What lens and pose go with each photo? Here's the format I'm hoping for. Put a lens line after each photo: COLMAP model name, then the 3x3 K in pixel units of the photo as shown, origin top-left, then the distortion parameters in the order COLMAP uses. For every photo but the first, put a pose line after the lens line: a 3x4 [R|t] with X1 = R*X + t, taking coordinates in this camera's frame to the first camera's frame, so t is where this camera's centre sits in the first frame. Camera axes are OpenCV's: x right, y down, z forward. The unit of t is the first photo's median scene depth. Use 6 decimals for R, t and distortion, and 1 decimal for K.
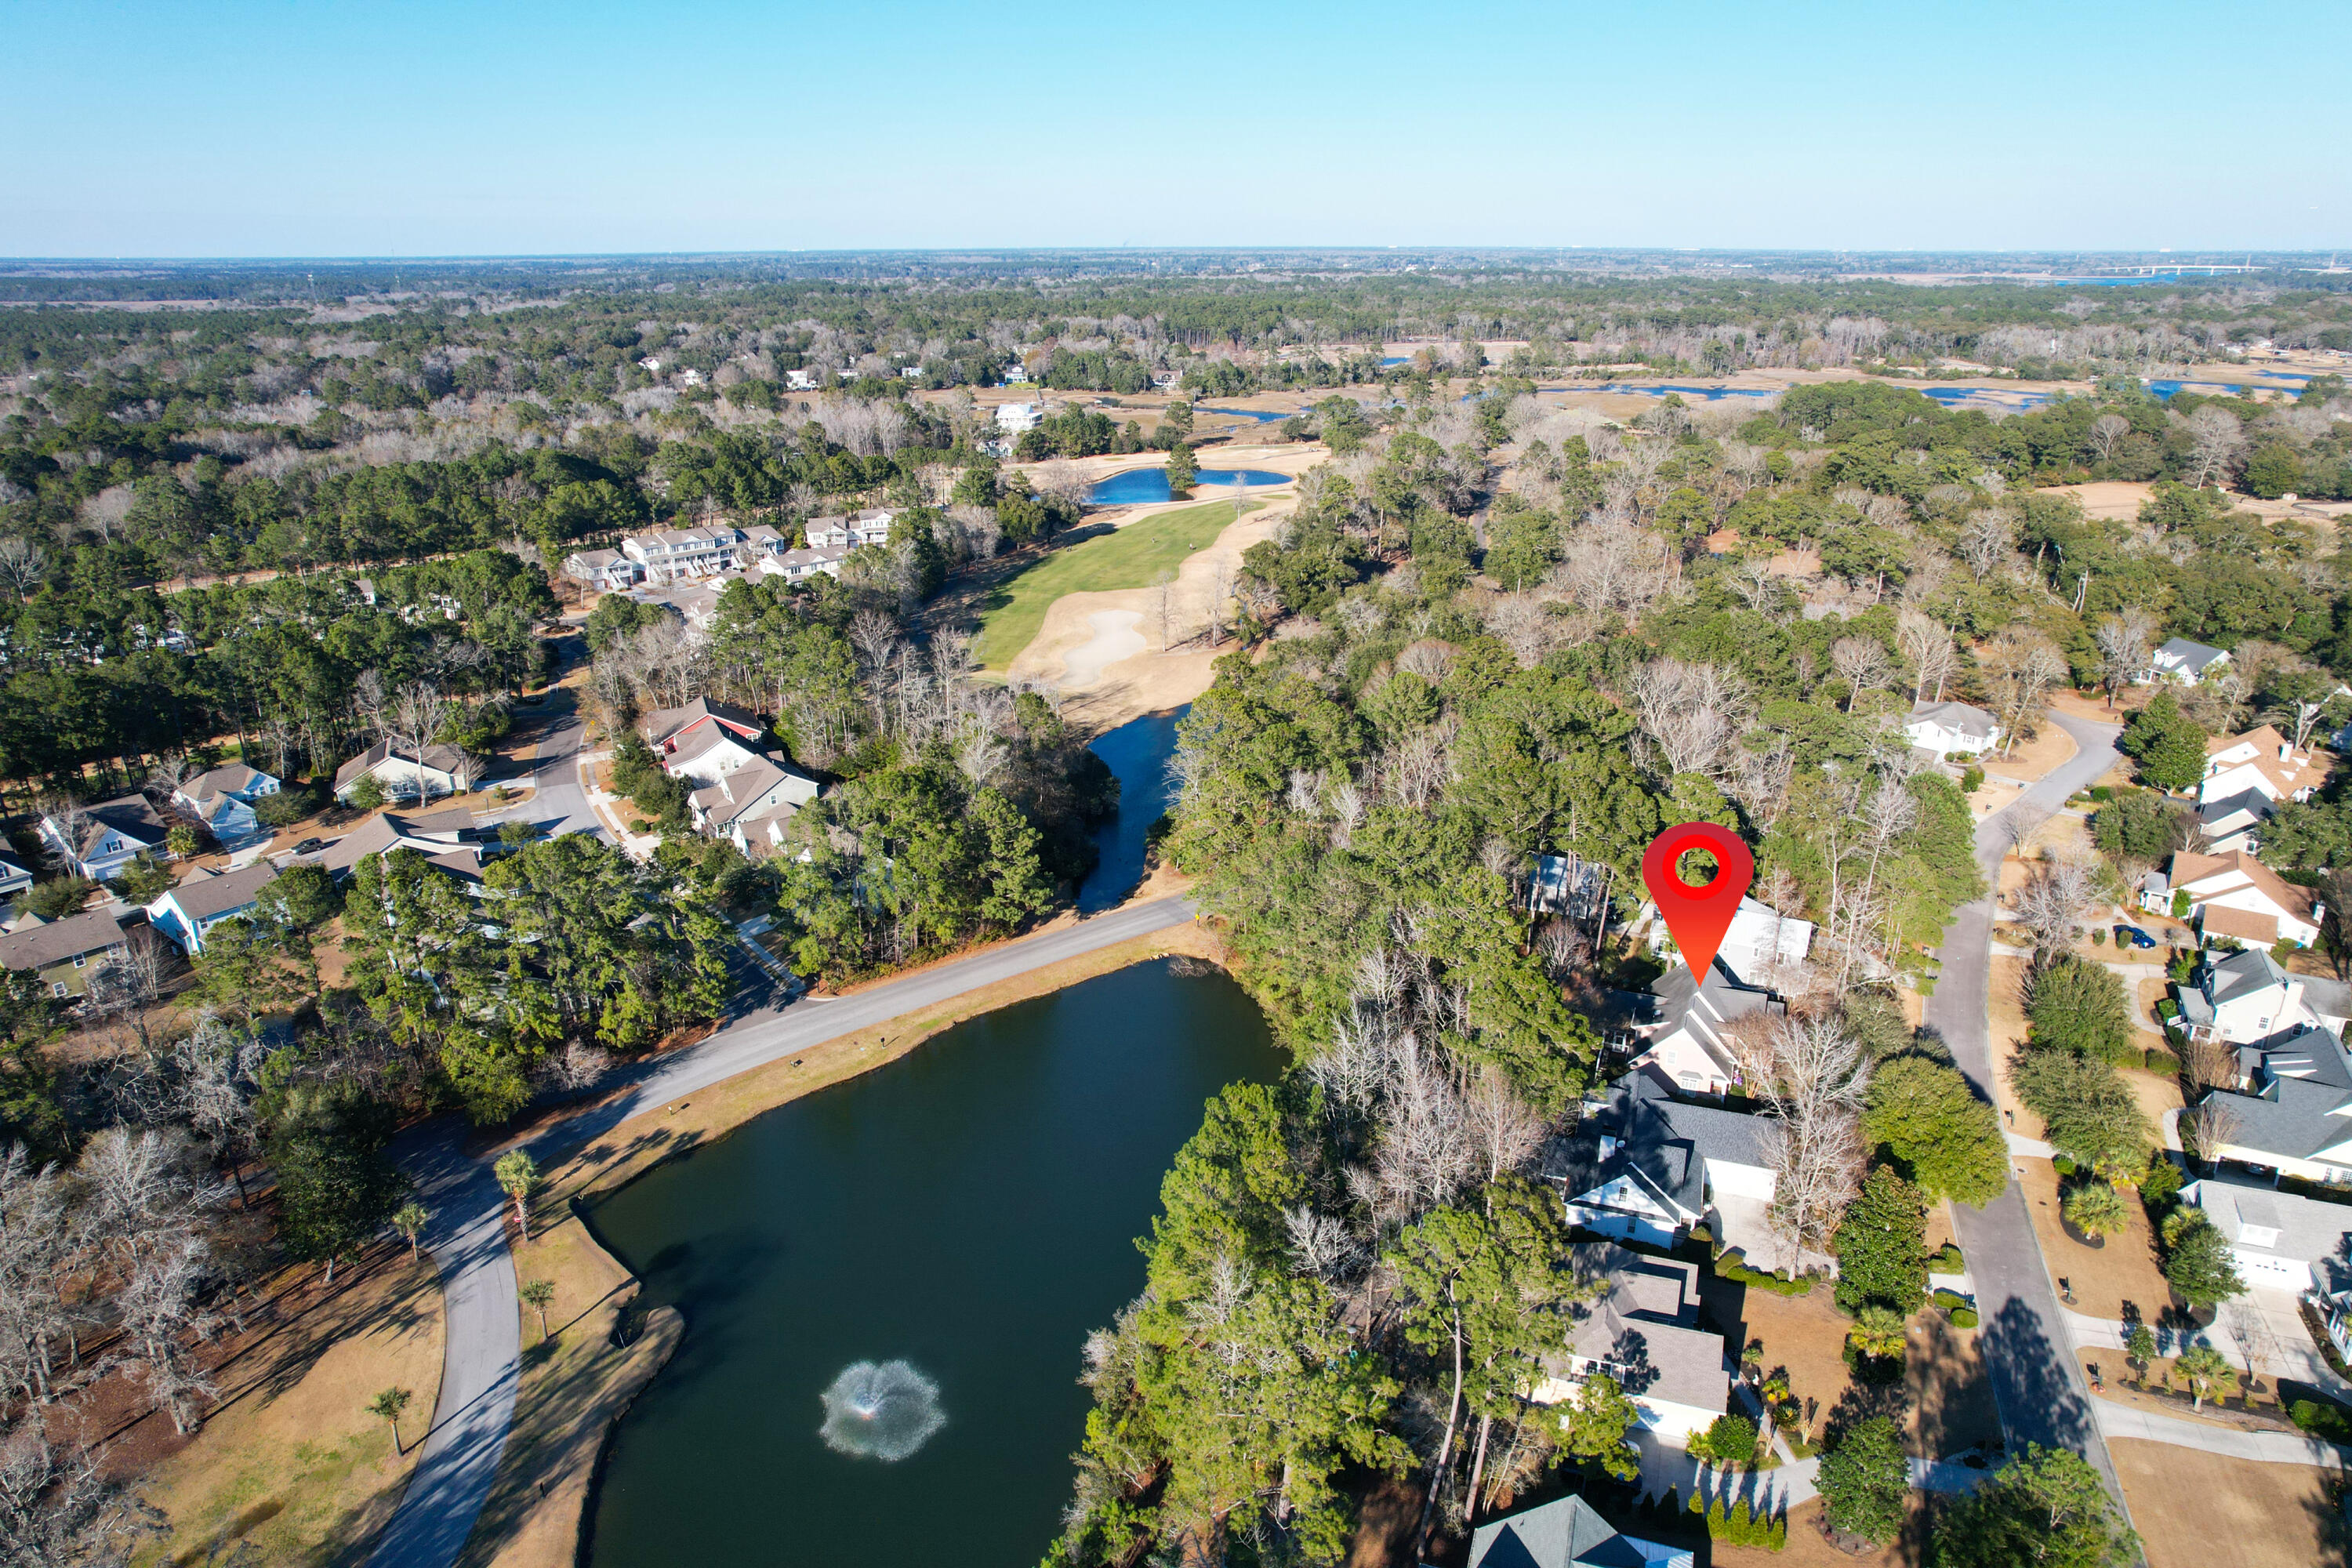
lens RADIAL K [[1512.2, 0, 1184.2], [0, 1512.2, 781.8], [0, 0, 1]] dist [-0.075569, 0.075631]
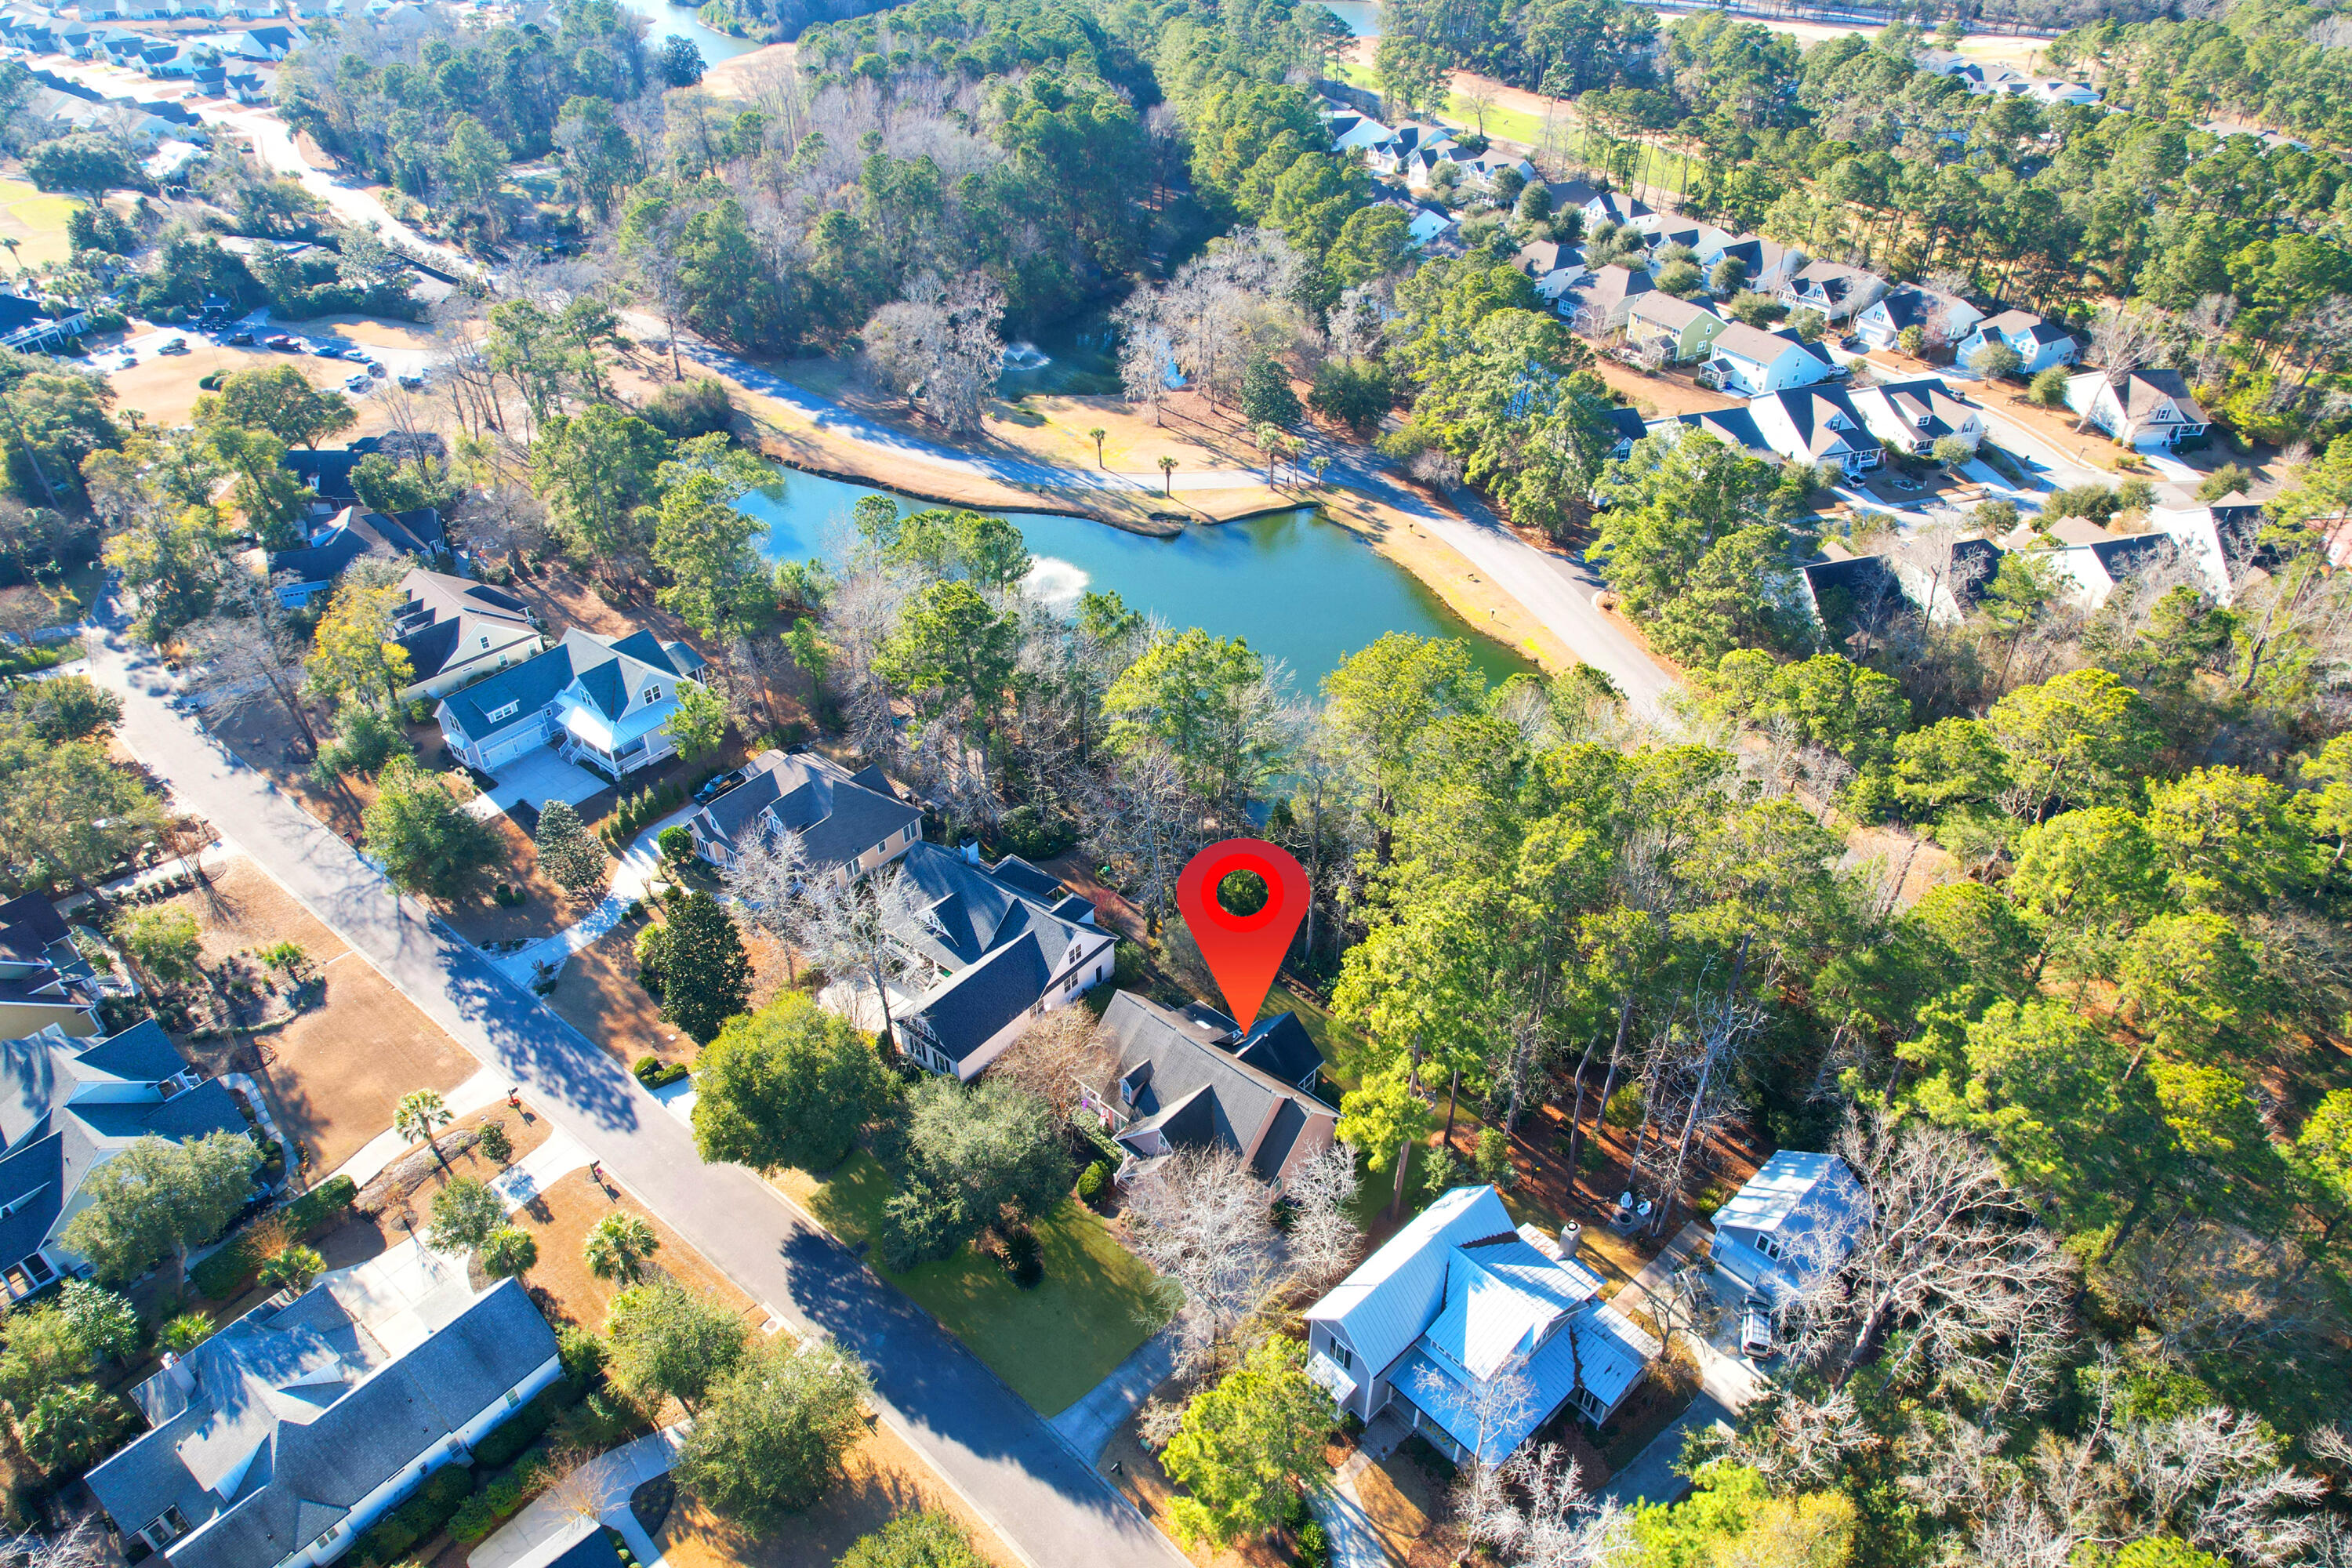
lens RADIAL K [[1528.8, 0, 1178.2], [0, 1528.8, 784.5], [0, 0, 1]] dist [-0.078211, 0.083385]
pose [[-0.343071, 0.552232, -0.759831, 1.047385], [-0.320802, 0.691400, 0.647343, -0.511172], [0.882830, 0.465840, -0.060042, 1.269094]]
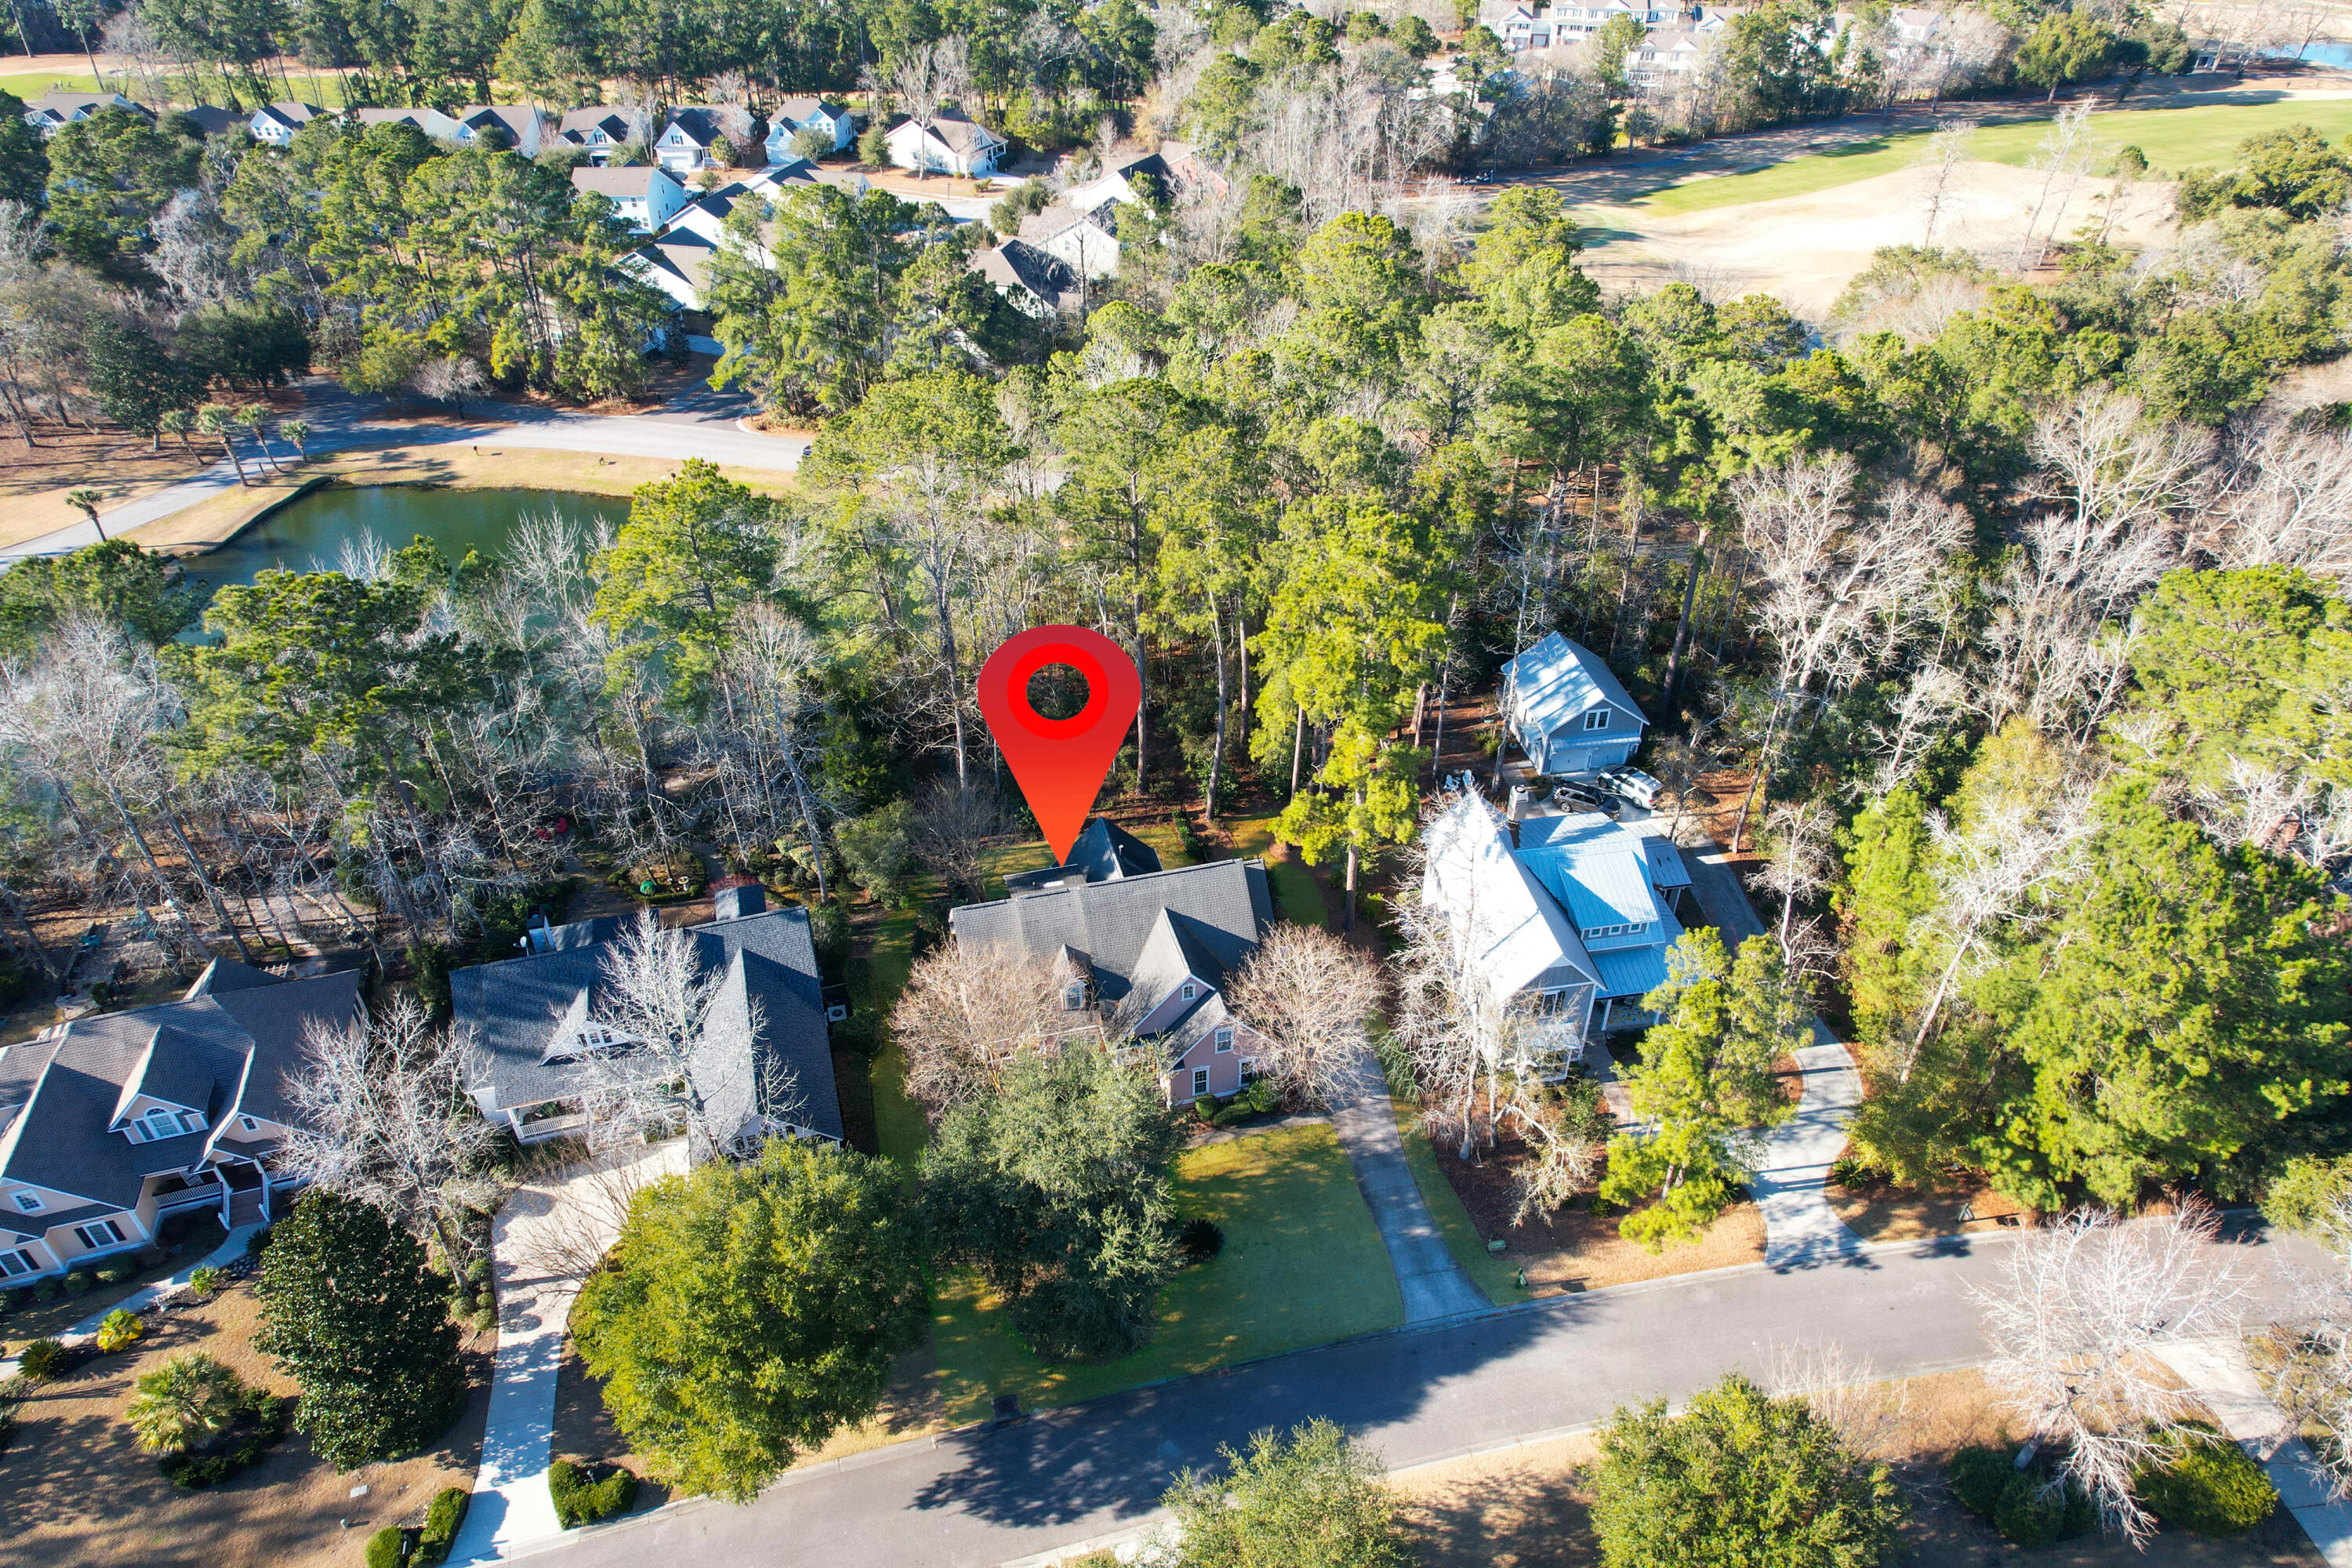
lens RADIAL K [[1533.4, 0, 1176.3], [0, 1533.4, 792.0], [0, 0, 1]] dist [-0.106447, 0.111072]
pose [[0.582744, 0.482658, -0.653797, 0.879687], [-0.280583, 0.874544, 0.395532, -0.138985], [0.762681, -0.047049, 0.645061, 0.881744]]
